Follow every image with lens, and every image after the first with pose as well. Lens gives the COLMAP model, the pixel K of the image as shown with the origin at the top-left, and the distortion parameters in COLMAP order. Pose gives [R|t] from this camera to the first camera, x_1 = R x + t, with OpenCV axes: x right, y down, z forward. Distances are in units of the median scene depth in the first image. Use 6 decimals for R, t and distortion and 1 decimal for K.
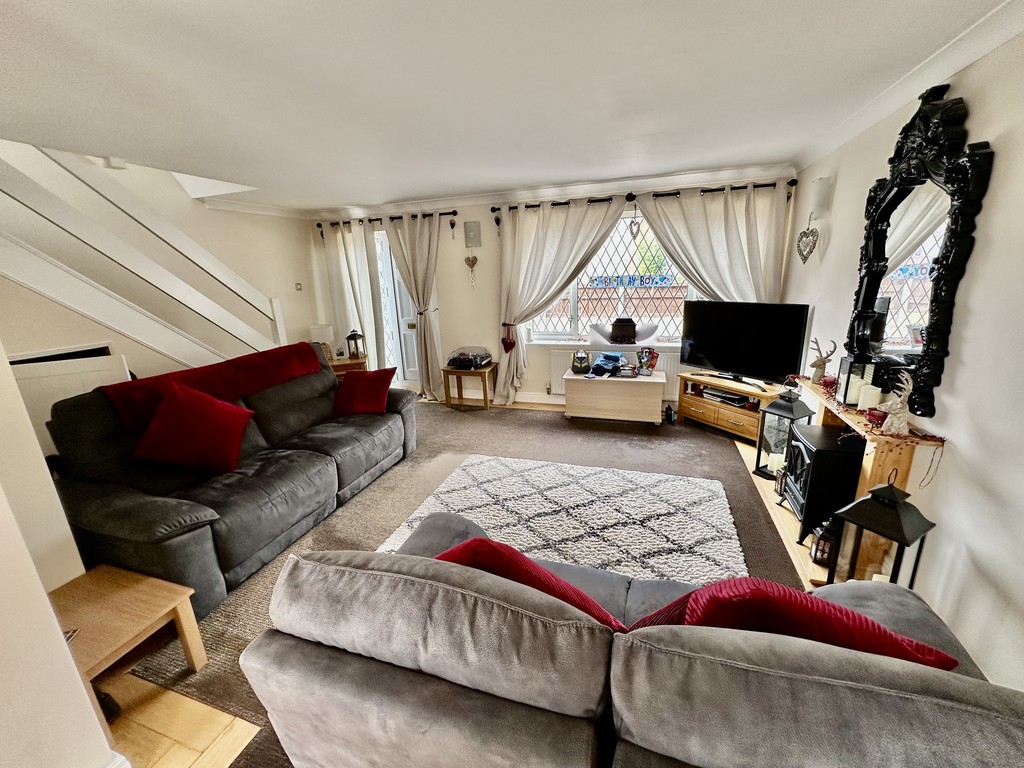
lens RADIAL K [[407.0, 0, 508.5], [0, 407.0, 380.5], [0, 0, 1]] dist [-0.001051, 0.000122]
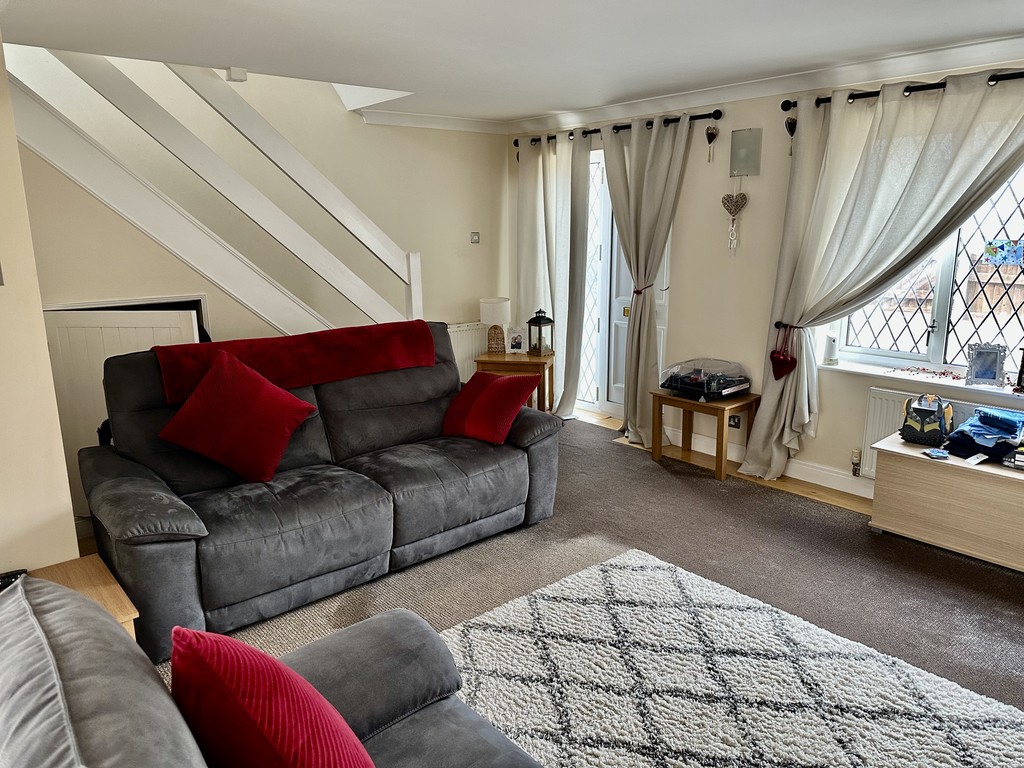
lens RADIAL K [[716.0, 0, 512.0], [0, 716.0, 384.0], [0, 0, 1]] dist [0.090944, -0.122428]
pose [[0.855479, 0.144076, -0.497390, 0.214628], [-0.159512, 0.987128, 0.011586, -0.024745], [0.492657, 0.069428, 0.867449, 0.047370]]
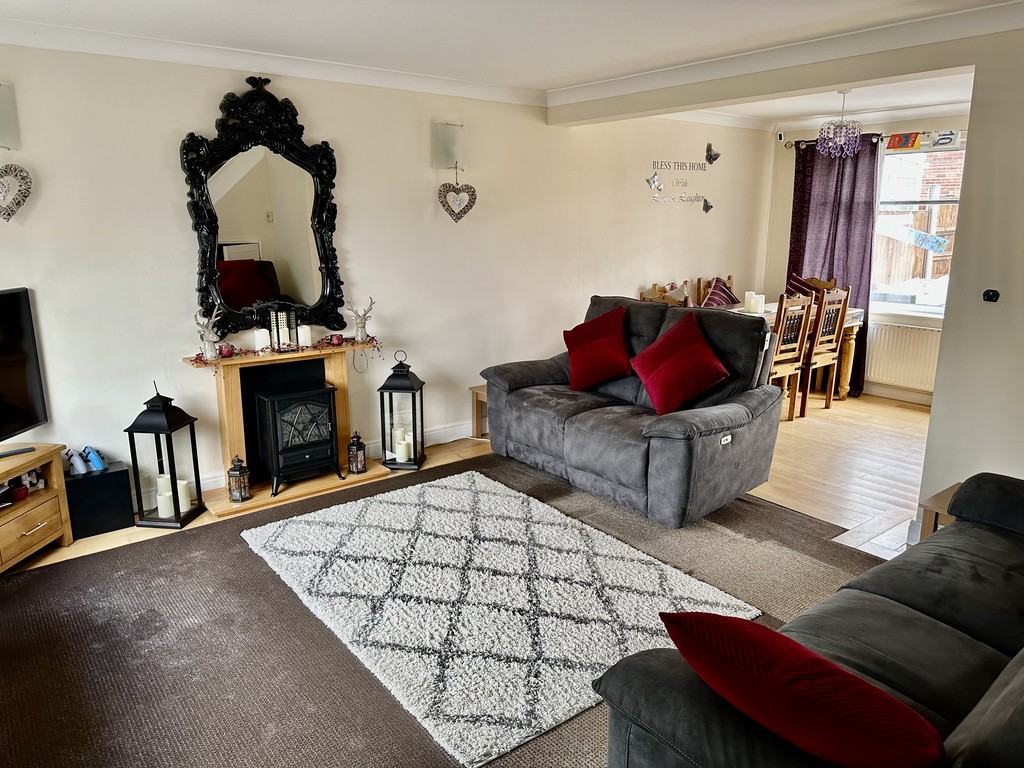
lens RADIAL K [[716.0, 0, 512.0], [0, 716.0, 384.0], [0, 0, 1]] dist [0.090944, -0.122428]
pose [[-0.834601, -0.086400, 0.544038, -0.396235], [0.176723, 0.893423, 0.412995, -0.314450], [-0.521739, 0.440830, -0.730382, 1.230107]]
